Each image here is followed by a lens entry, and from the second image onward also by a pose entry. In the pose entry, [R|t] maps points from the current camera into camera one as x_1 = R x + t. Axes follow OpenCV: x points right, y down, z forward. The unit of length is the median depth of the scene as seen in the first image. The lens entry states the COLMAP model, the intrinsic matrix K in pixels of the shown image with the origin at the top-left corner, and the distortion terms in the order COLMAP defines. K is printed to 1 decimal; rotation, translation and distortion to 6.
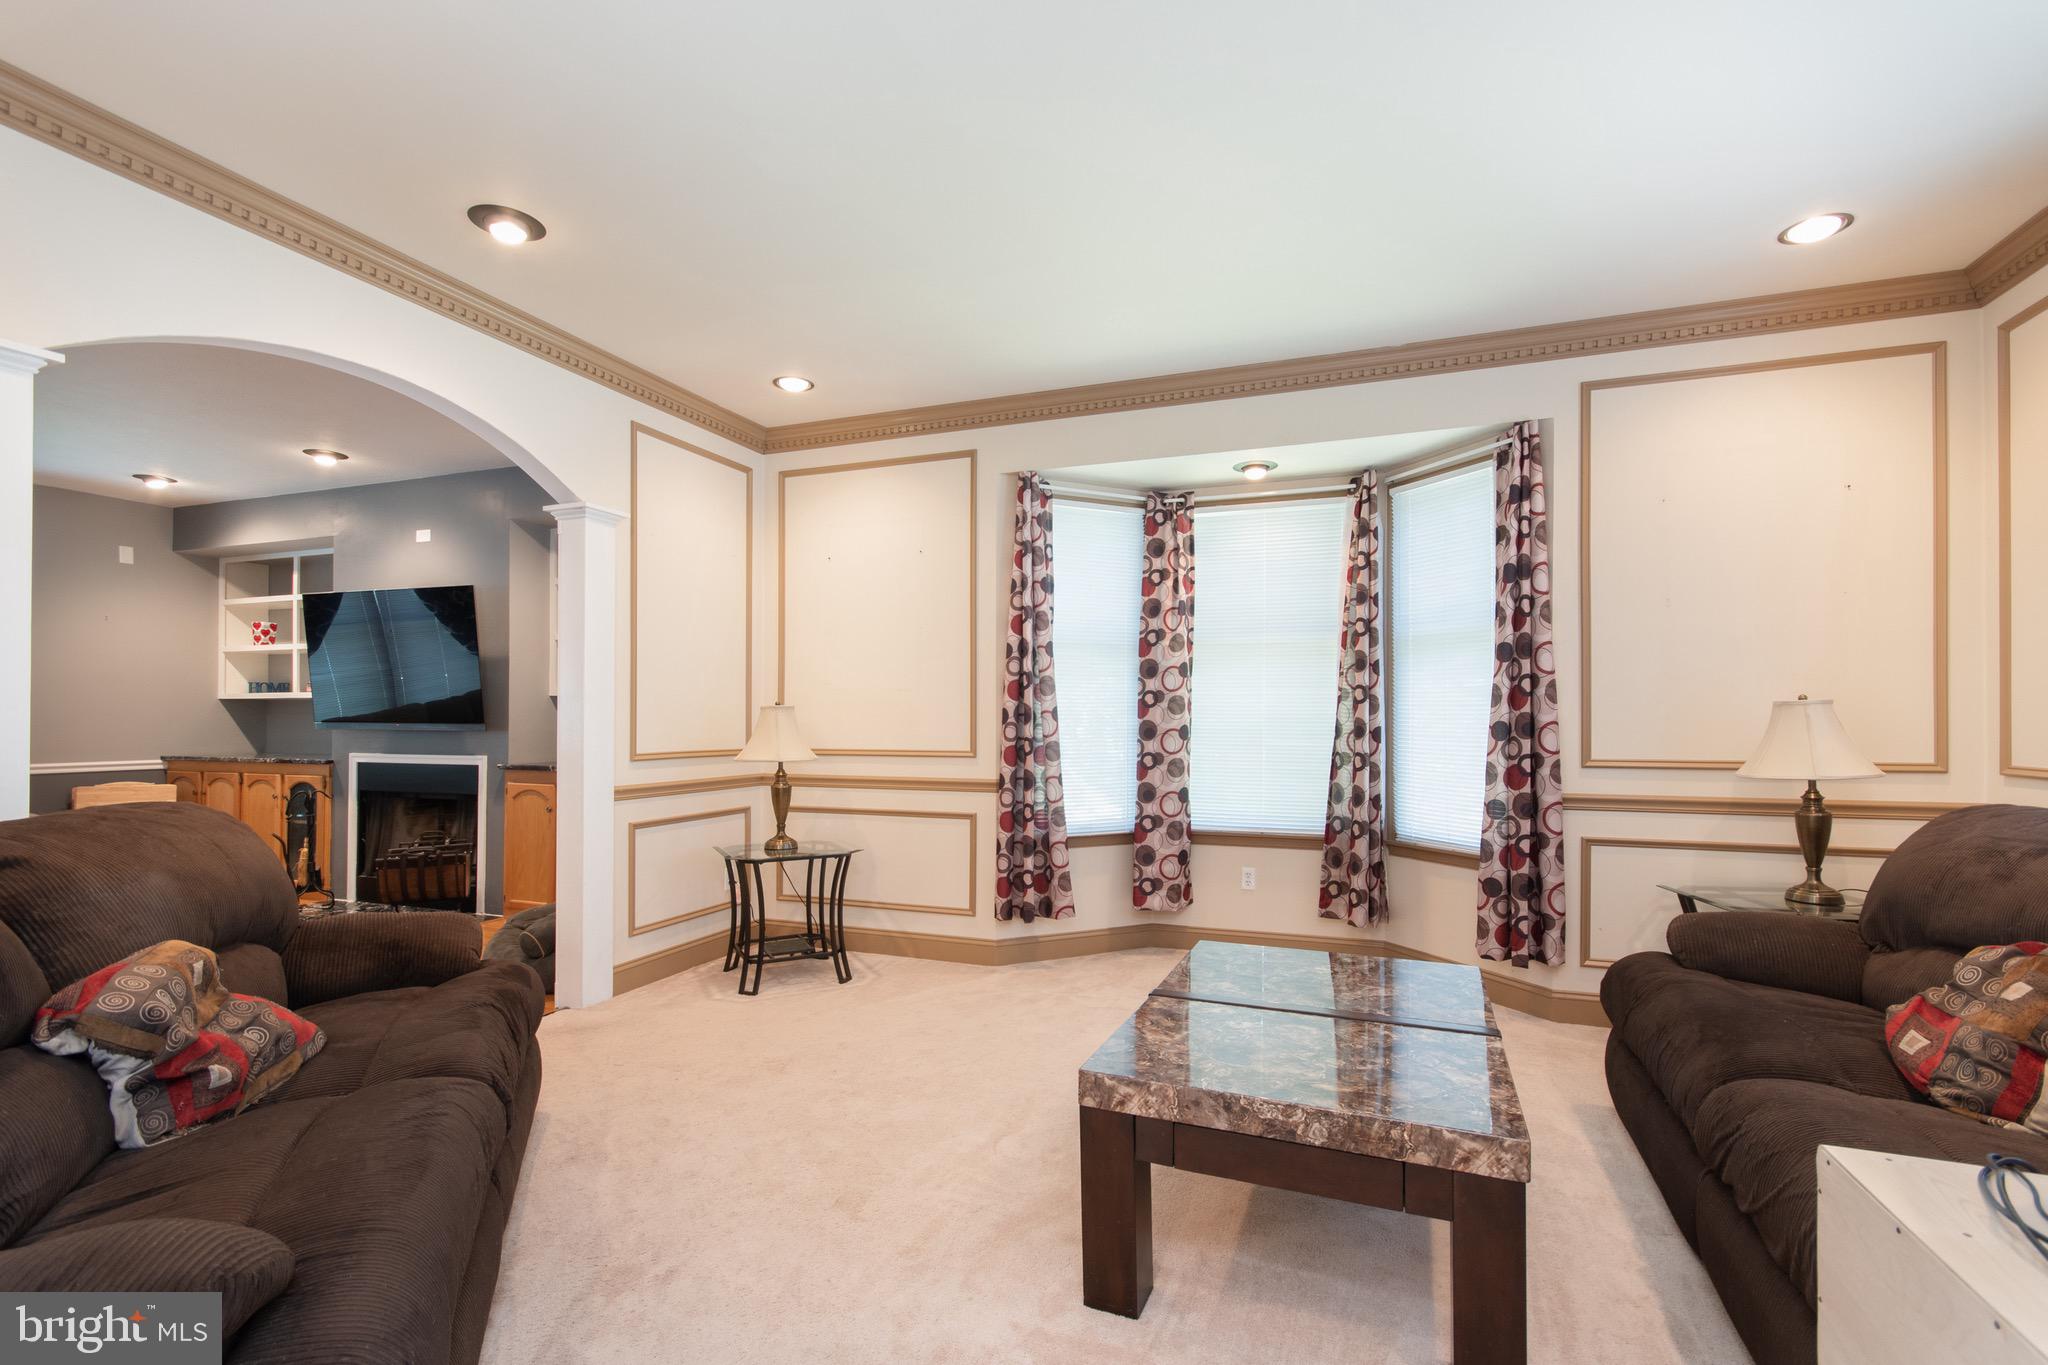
lens RADIAL K [[908.3, 0, 1023.0], [0, 908.3, 708.9], [0, 0, 1]] dist [0.001042, 0.002200]
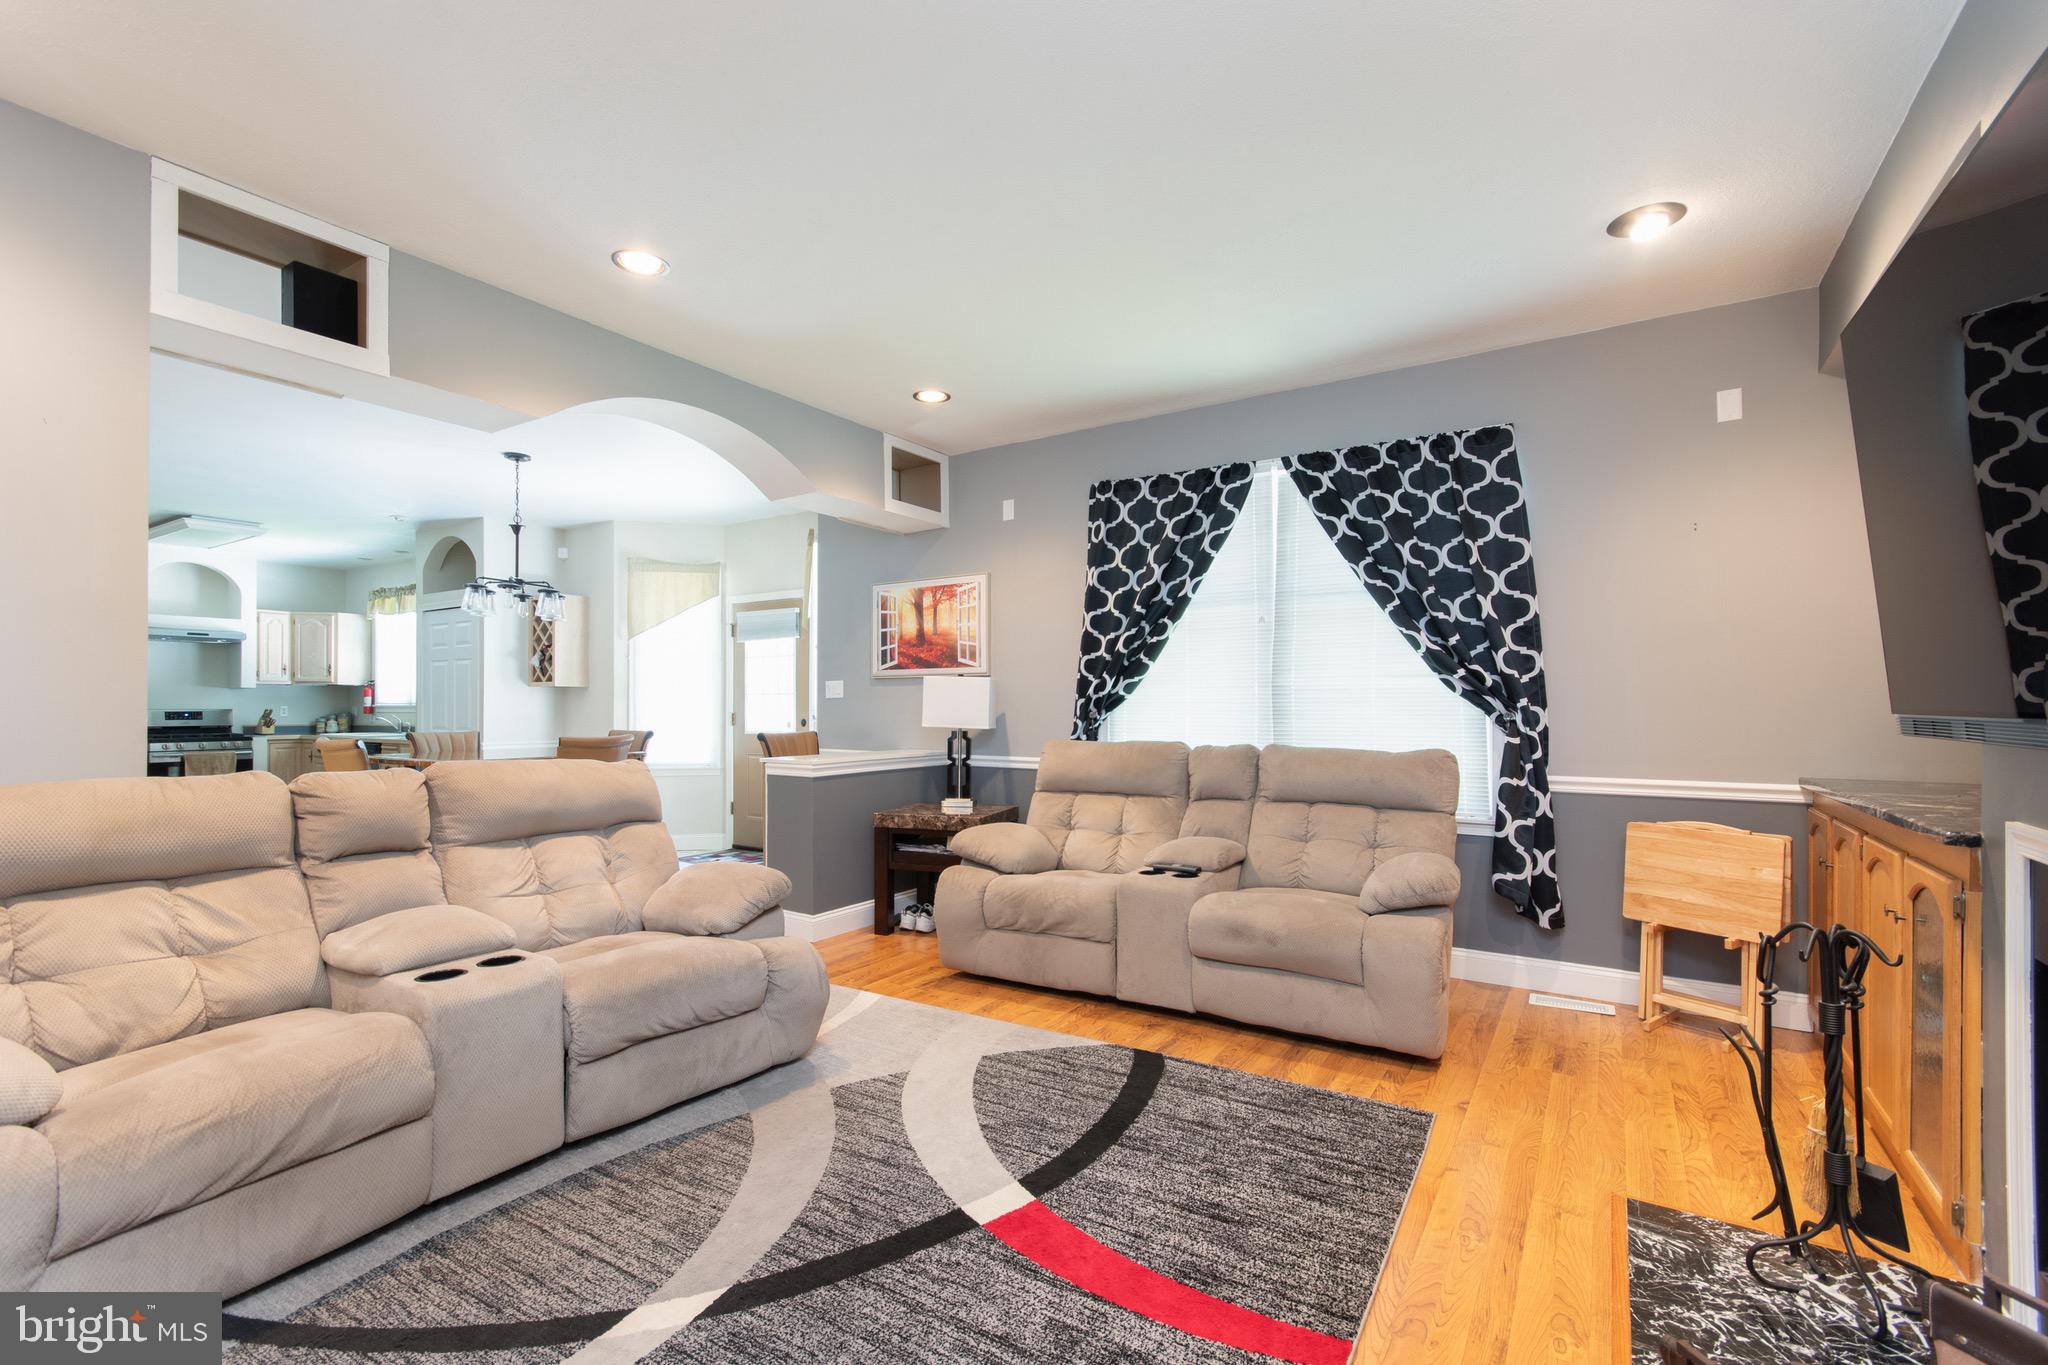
lens RADIAL K [[908.3, 0, 1032.7], [0, 908.3, 700.3], [0, 0, 1]] dist [0.001042, 0.002200]
pose [[-0.206825, -0.001926, -0.978376, -0.389516], [0.006726, 0.999972, -0.003391, 0.008567], [0.978355, -0.007282, -0.206806, 0.758823]]
